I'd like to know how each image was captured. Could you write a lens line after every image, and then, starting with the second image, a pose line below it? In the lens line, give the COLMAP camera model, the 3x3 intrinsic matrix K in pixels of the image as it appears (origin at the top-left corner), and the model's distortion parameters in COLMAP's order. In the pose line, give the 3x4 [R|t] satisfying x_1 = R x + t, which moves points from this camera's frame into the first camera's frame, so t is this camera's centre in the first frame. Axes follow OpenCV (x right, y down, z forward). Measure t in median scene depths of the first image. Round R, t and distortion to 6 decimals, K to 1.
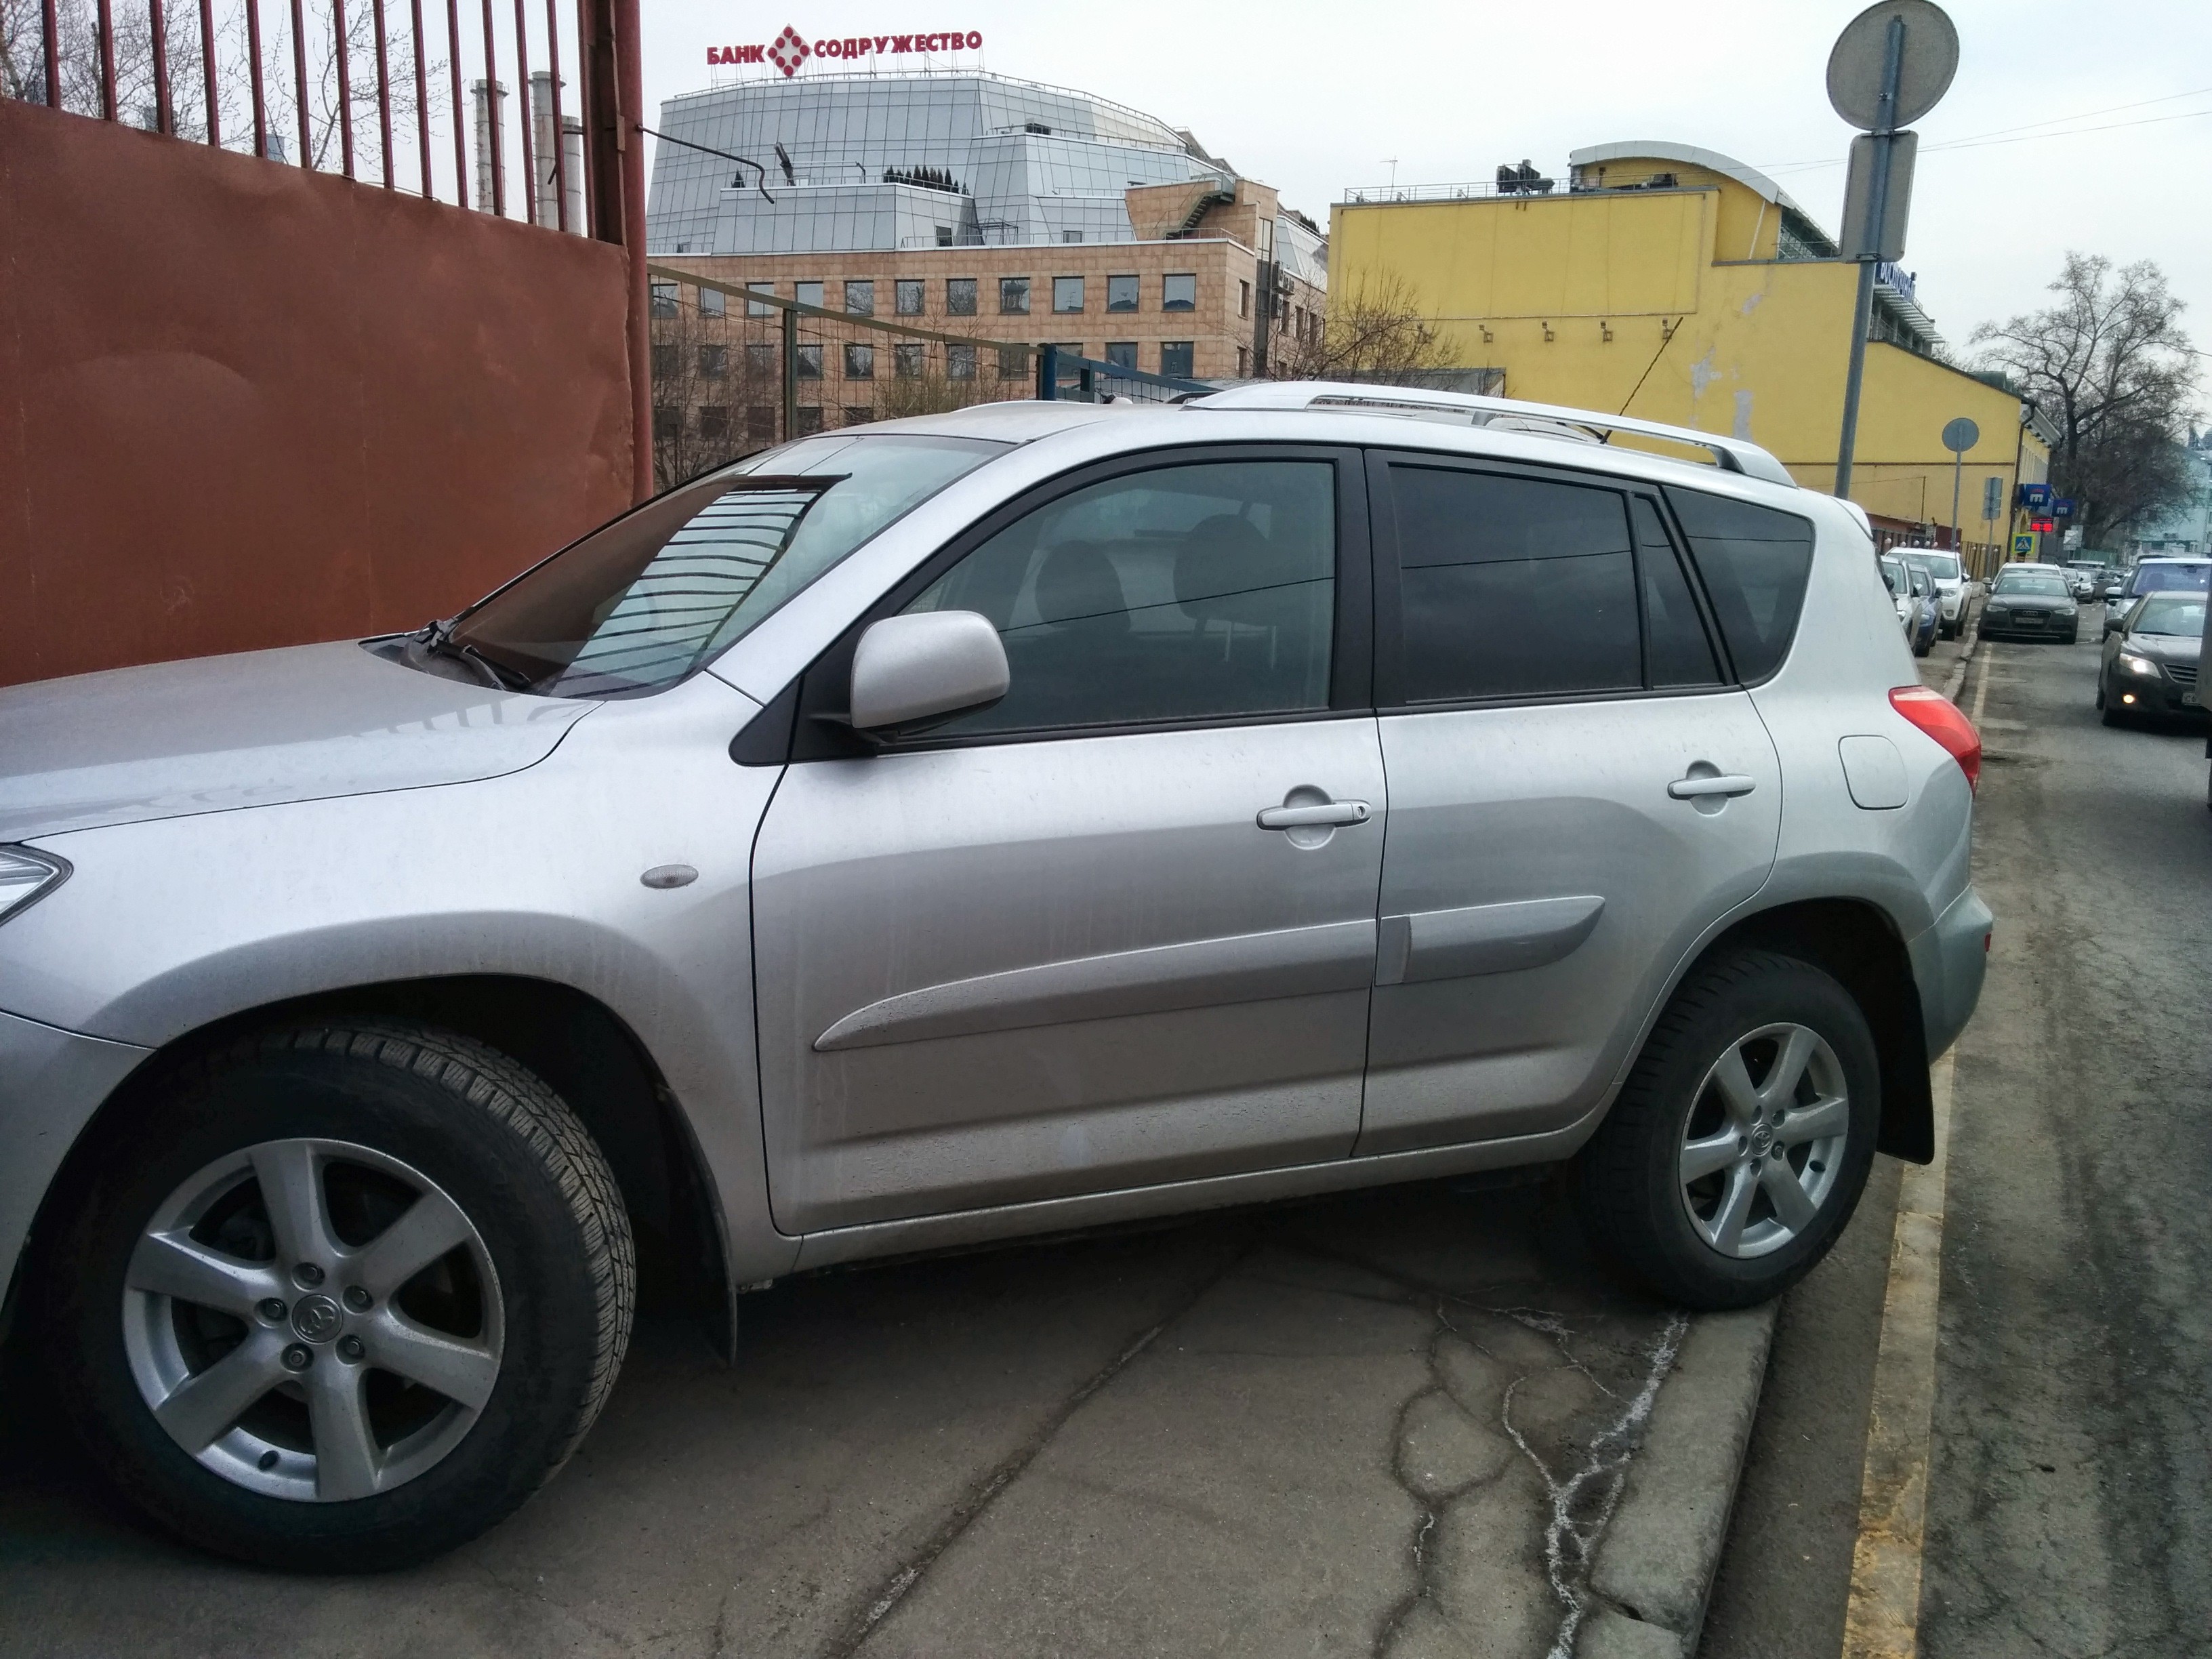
lens RADIAL K [[1941.2, 0, 1105.6], [0, 1941.2, 828.1], [0, 0, 1]] dist [-0.001863, -0.015870]
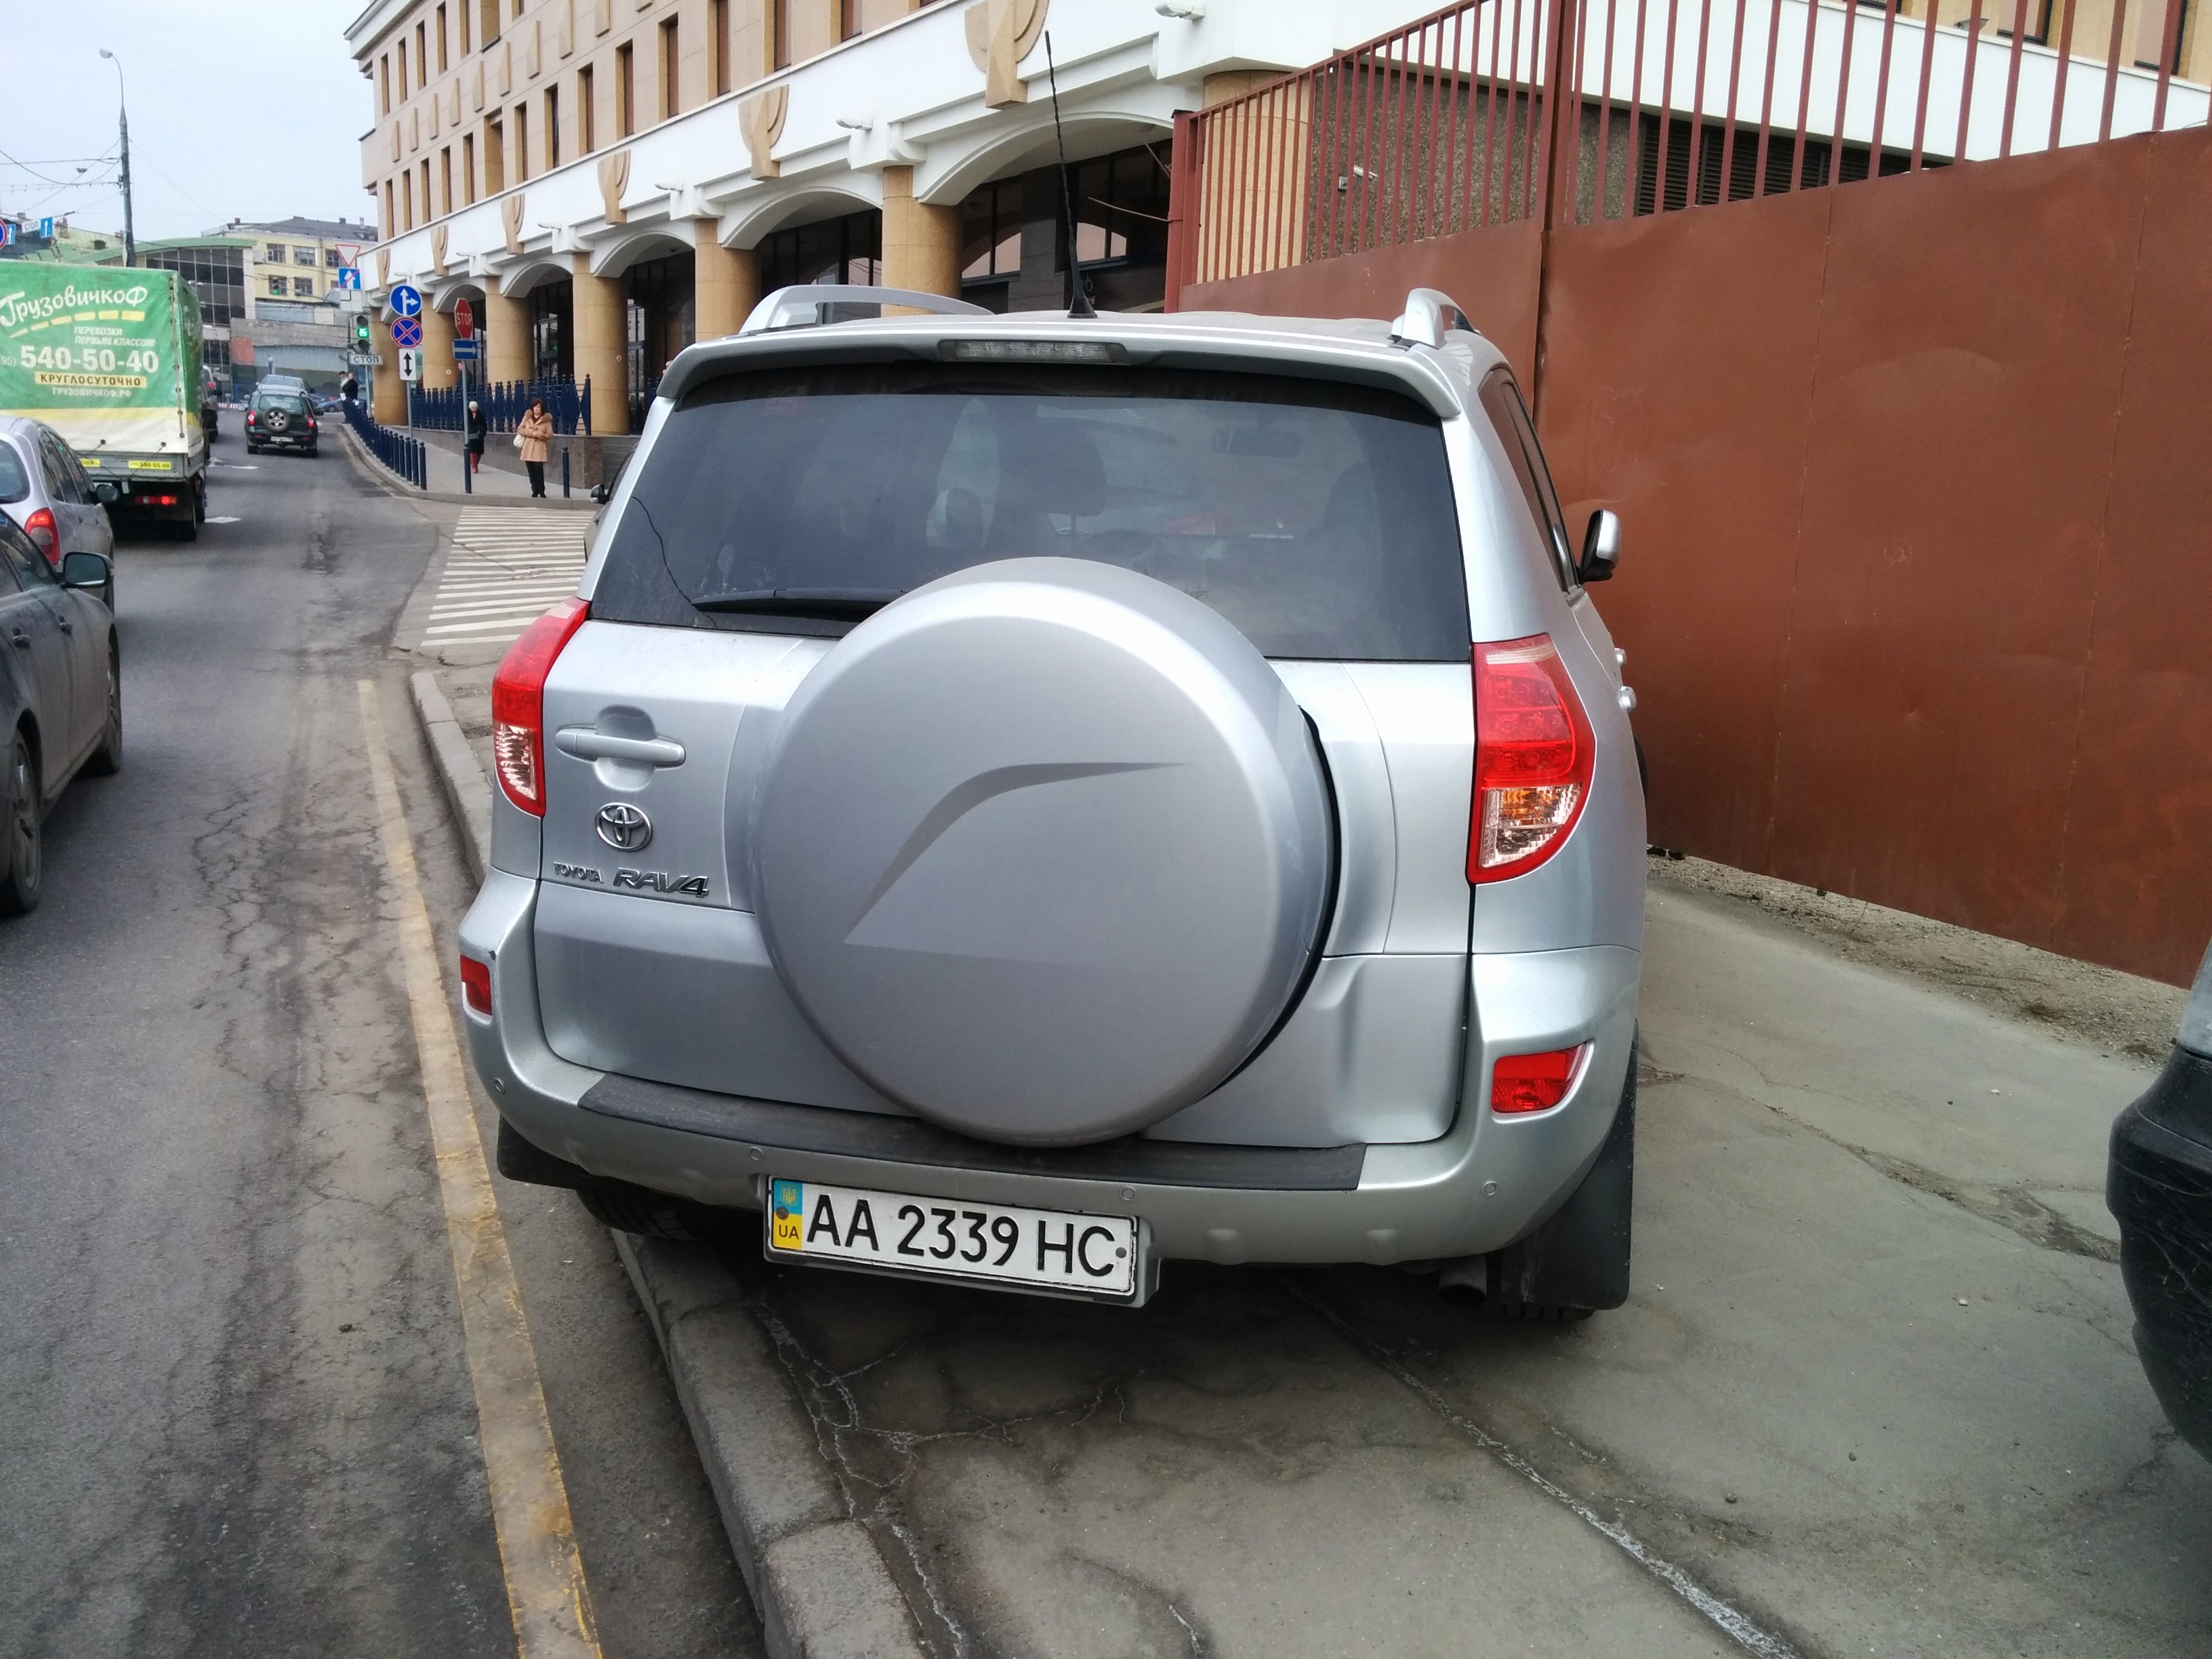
lens RADIAL K [[1941.2, 0, 1106.0], [0, 1941.2, 831.4], [0, 0, 1]] dist [-0.001863, -0.015870]
pose [[-0.694865, 0.080755, -0.714592, 0.907638], [-0.165075, 0.949231, 0.267789, -0.244913], [0.699938, 0.304038, -0.646256, 1.841803]]
